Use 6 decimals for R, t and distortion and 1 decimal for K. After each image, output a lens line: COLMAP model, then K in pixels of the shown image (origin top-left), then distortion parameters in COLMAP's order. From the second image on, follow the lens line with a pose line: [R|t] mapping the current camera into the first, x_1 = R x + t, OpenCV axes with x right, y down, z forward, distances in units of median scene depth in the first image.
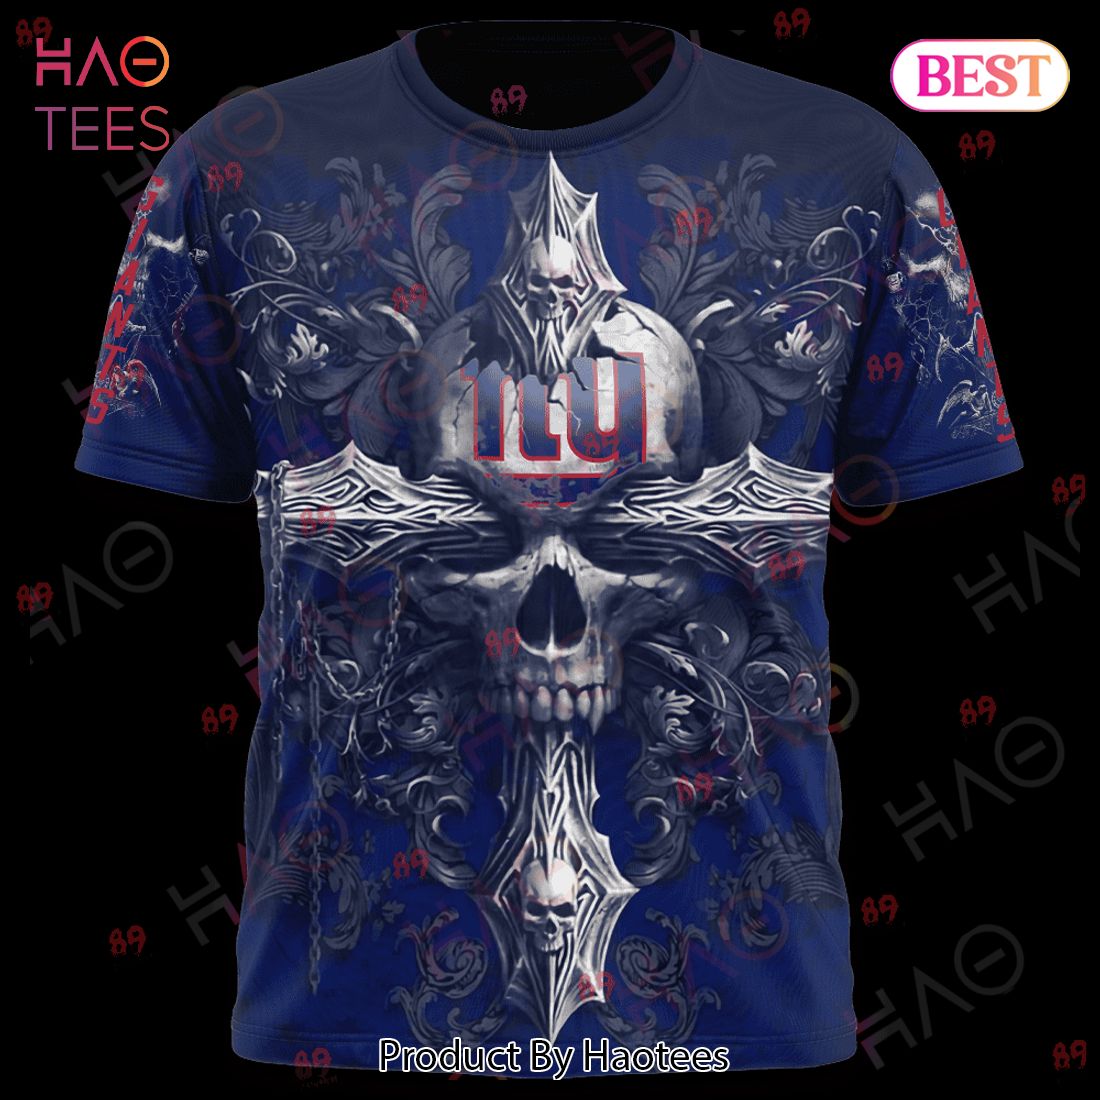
lens RADIAL K [[5405.8, 0, 550.0], [0, 5405.8, 550.0], [0, 0, 1]] dist [0.148086, -7.656964]
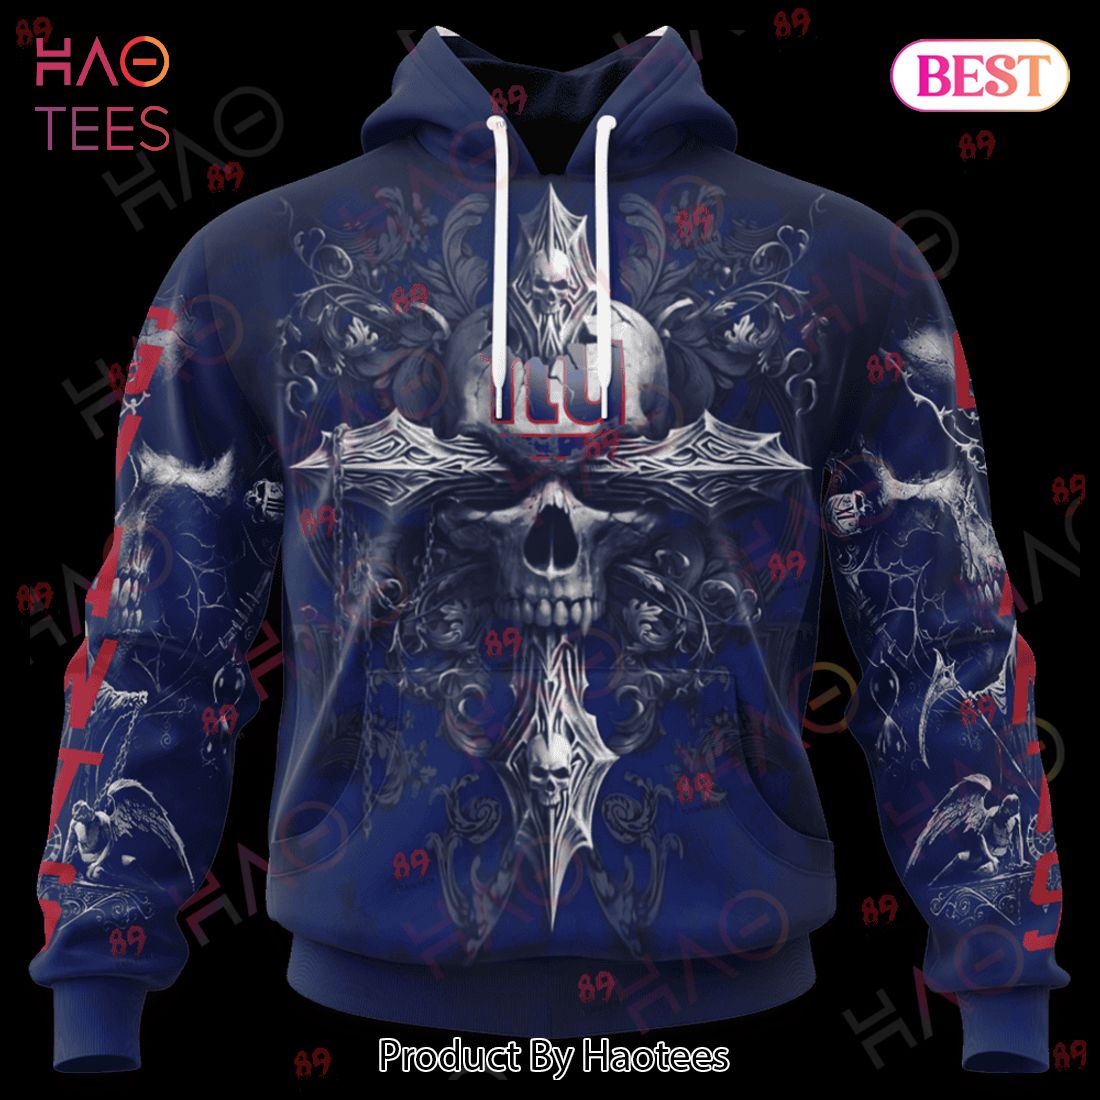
lens RADIAL K [[5405.8, 0, 550.0], [0, 5405.8, 550.0], [0, 0, 1]] dist [0.148086, -7.656964]
pose [[1.000000, 0.000008, 0.000968, -0.001263], [-0.000017, 0.999956, 0.009414, 0.001420], [-0.000968, -0.009414, 0.999955, -0.285924]]
